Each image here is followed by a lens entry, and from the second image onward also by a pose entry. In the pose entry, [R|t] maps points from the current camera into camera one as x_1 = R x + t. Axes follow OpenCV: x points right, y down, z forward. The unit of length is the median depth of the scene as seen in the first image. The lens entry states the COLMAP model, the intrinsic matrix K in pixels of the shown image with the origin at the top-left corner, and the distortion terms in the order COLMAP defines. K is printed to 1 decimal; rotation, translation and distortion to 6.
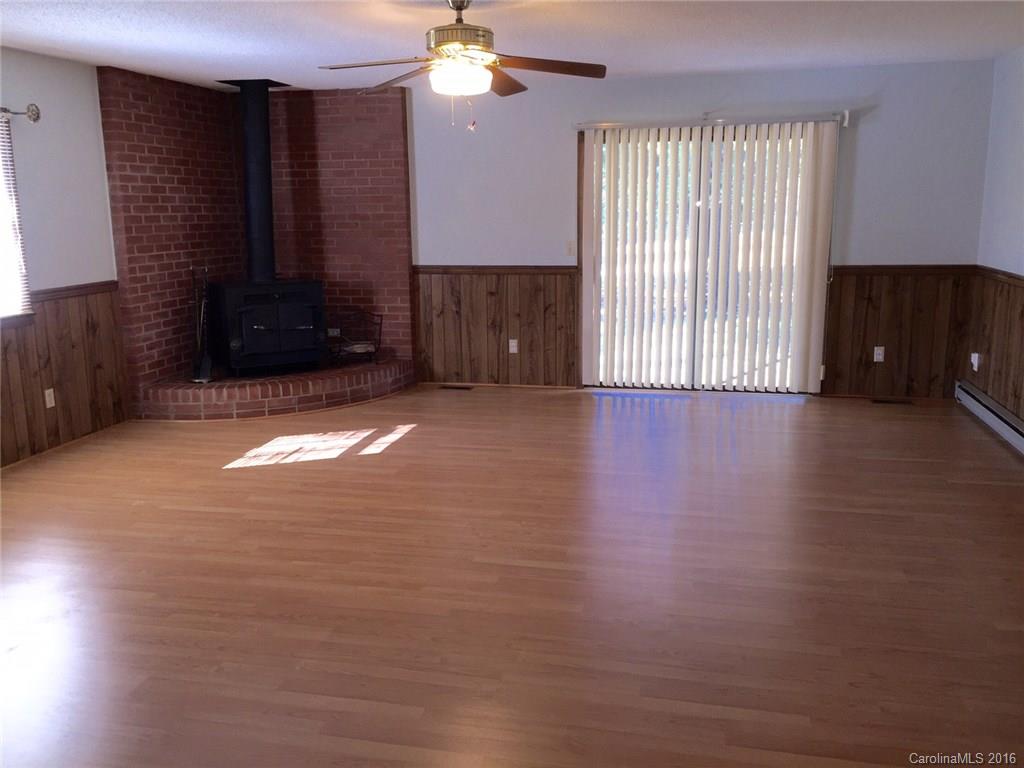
lens RADIAL K [[882.5, 0, 514.8], [0, 882.5, 379.3], [0, 0, 1]] dist [0.080563, -0.100640]
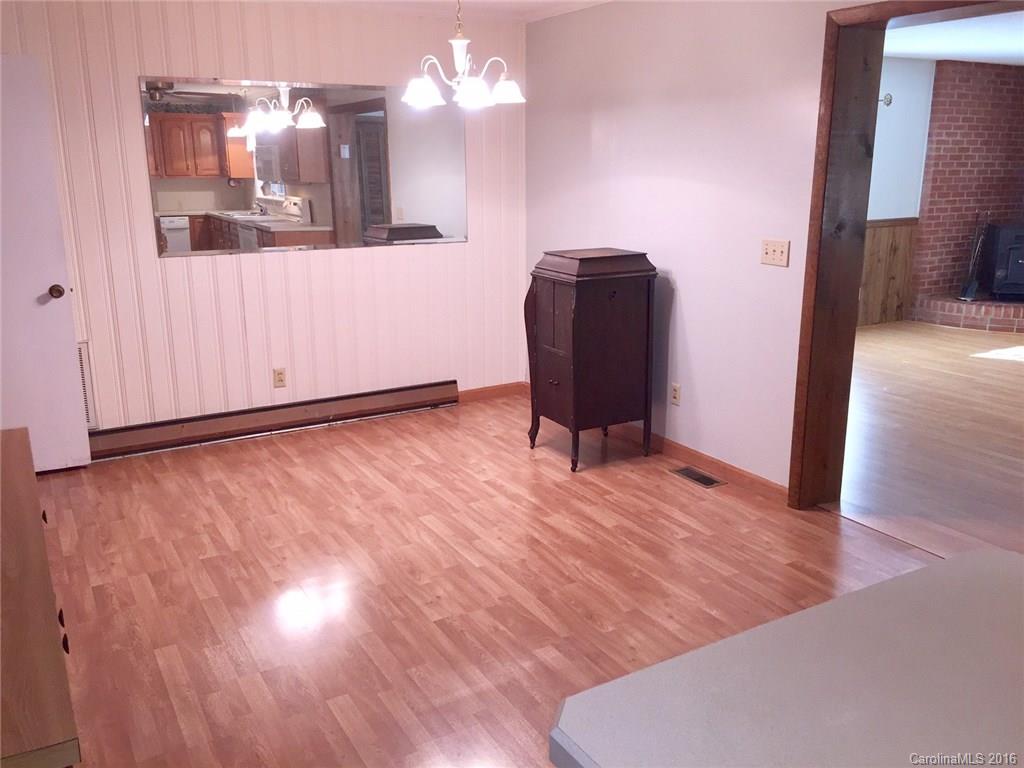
lens RADIAL K [[882.5, 0, 516.5], [0, 882.5, 383.0], [0, 0, 1]] dist [0.080563, -0.100640]
pose [[0.681677, 0.185820, -0.707664, 0.151405], [-0.147381, 0.982259, 0.115956, 0.069335], [0.716656, 0.025252, 0.696970, -0.386933]]
